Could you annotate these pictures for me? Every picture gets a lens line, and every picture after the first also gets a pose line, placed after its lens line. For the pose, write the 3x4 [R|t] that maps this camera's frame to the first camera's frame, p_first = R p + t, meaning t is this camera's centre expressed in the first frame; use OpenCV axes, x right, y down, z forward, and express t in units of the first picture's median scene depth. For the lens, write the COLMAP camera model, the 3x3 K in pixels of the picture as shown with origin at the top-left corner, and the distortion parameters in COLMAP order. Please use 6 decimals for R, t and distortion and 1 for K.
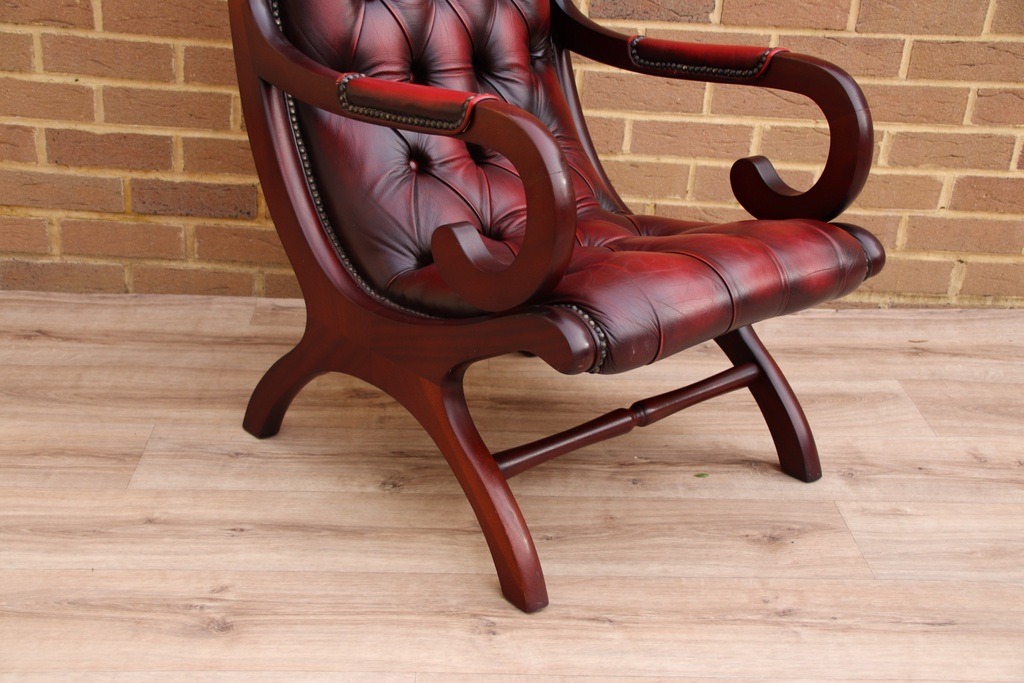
lens RADIAL K [[1411.2, 0, 509.3], [0, 1411.2, 356.4], [0, 0, 1]] dist [0.058372, 0.621600]
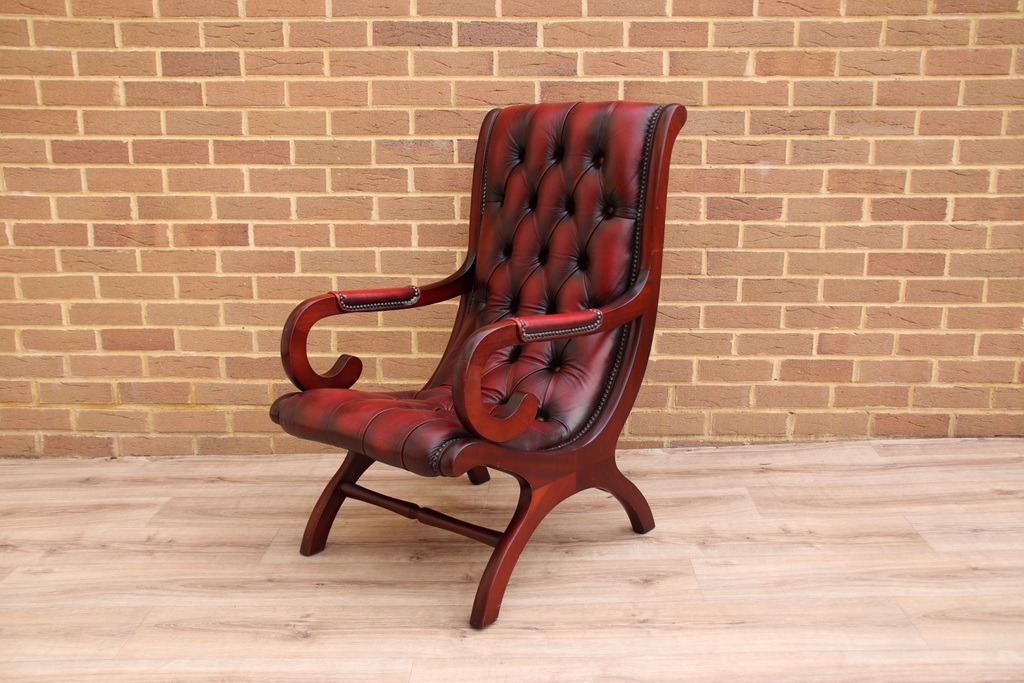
lens RADIAL K [[1031.3, 0, 513.4], [0, 1031.3, 350.2], [0, 0, 1]] dist [-0.090455, 0.279627]
pose [[0.996241, -0.047827, -0.072222, 0.120452], [0.035434, 0.985817, -0.164042, 0.050828], [0.079044, 0.160866, 0.983806, -0.189786]]
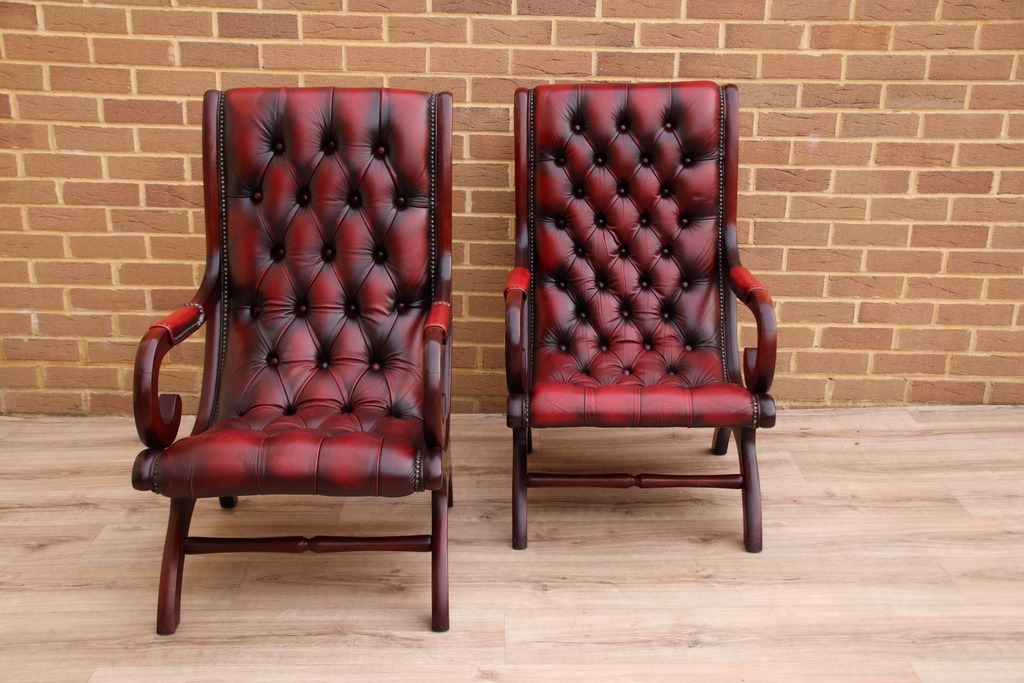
lens RADIAL K [[1170.4, 0, 513.4], [0, 1170.4, 354.2], [0, 0, 1]] dist [-0.033910, 0.396363]
pose [[0.998622, -0.032491, -0.041203, 0.015454], [0.028377, 0.994903, -0.096760, 0.030255], [0.044137, 0.095458, 0.994454, -0.428665]]
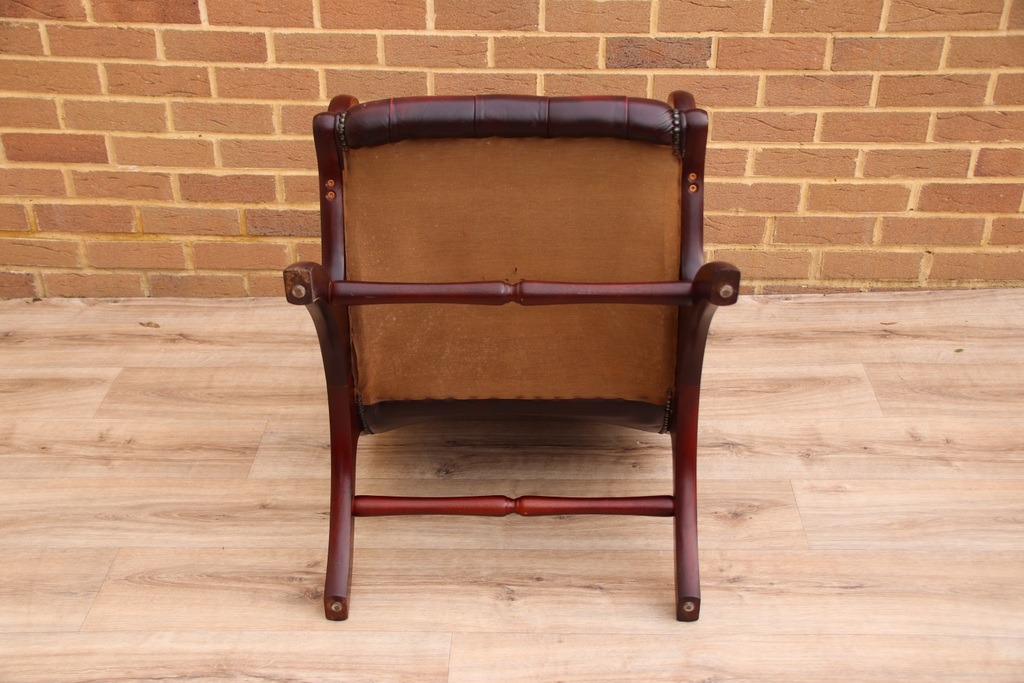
lens RADIAL K [[1318.1, 0, 509.1], [0, 1318.1, 362.3], [0, 0, 1]] dist [0.024986, 0.548523]
pose [[0.995709, -0.017660, -0.090835, 0.083924], [0.027521, 0.993718, 0.108480, -0.133204], [0.088349, -0.110514, 0.989940, -0.177514]]
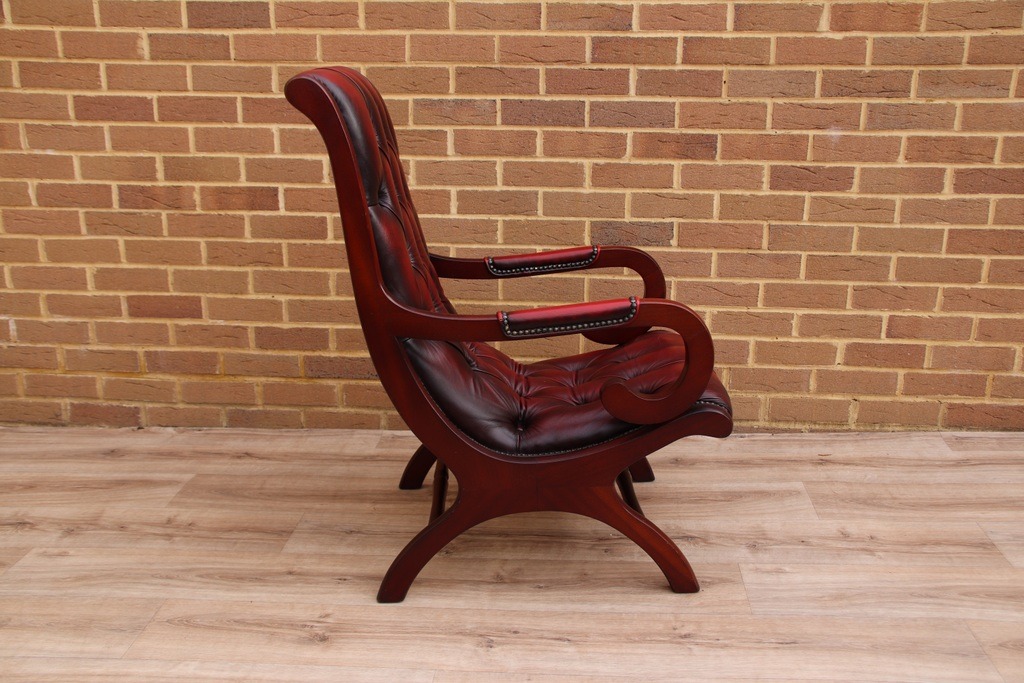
lens RADIAL K [[1038.1, 0, 511.4], [0, 1038.1, 354.2], [0, 0, 1]] dist [-0.087975, 0.303618]
pose [[0.991342, -0.021021, -0.129615, 0.132561], [0.006701, 0.993915, -0.109943, 0.001100], [0.131137, 0.108122, 0.985450, -0.118586]]
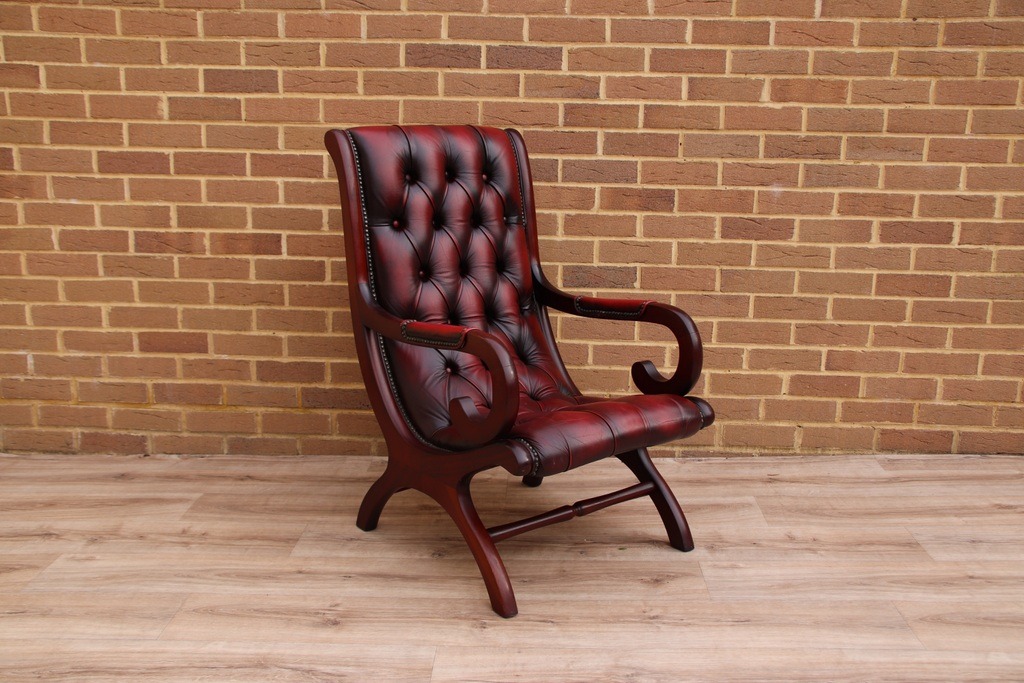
lens RADIAL K [[1038.9, 0, 510.1], [0, 1038.9, 352.6], [0, 0, 1]] dist [-0.086370, 0.289705]
pose [[0.995984, -0.027549, -0.085182, 0.112939], [0.012257, 0.984479, -0.175073, 0.067623], [0.088683, 0.173326, 0.980864, -0.258347]]
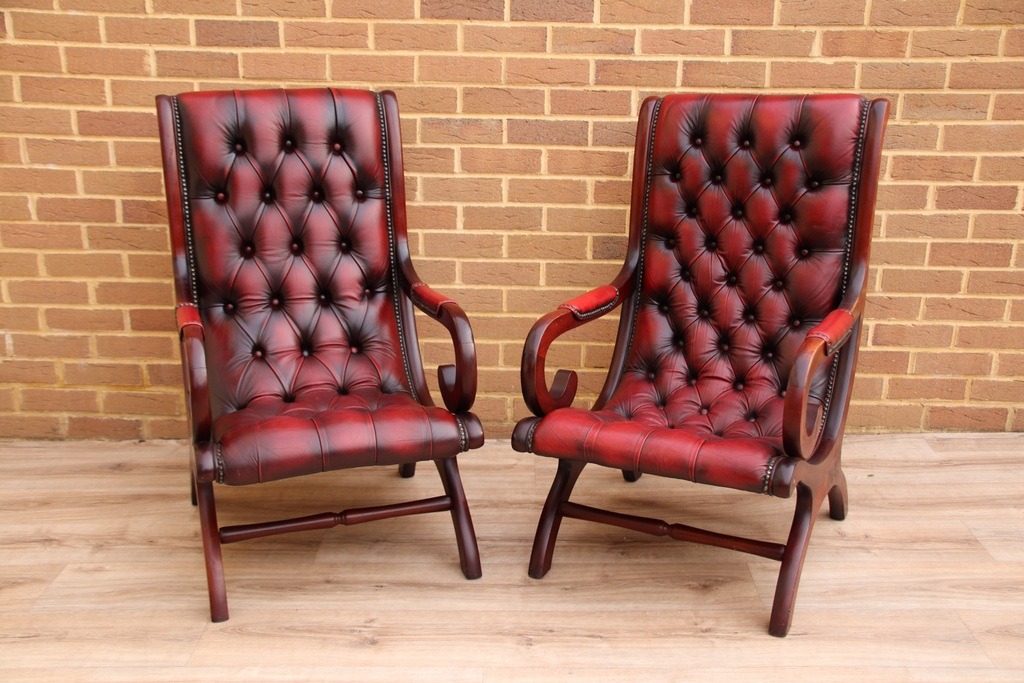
lens RADIAL K [[1130.4, 0, 513.8], [0, 1130.4, 354.2], [0, 0, 1]] dist [-0.054392, 0.387420]
pose [[0.997606, -0.029529, -0.062526, 0.050953], [0.023616, 0.995360, -0.093281, -0.019283], [0.064990, 0.091581, 0.993675, -0.295951]]
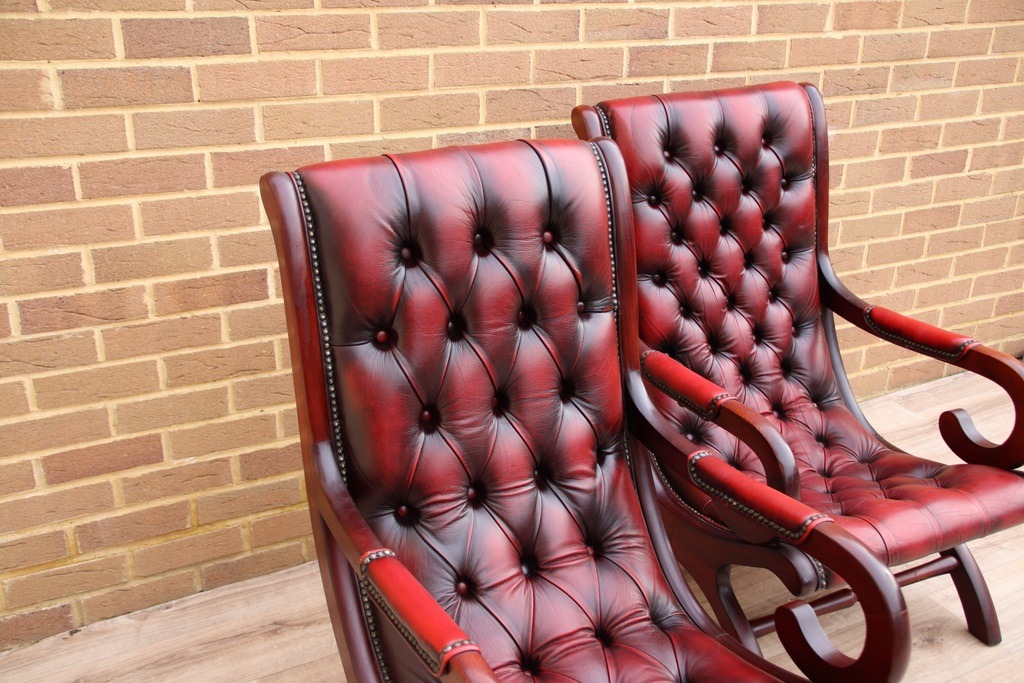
lens RADIAL K [[1044.7, 0, 512.4], [0, 1044.7, 344.2], [0, 0, 1]] dist [-0.079029, 0.312493]
pose [[0.901856, -0.205873, 0.379832, -0.505332], [0.202723, 0.978021, 0.048763, -0.289612], [-0.381523, 0.033024, 0.923769, 0.136788]]
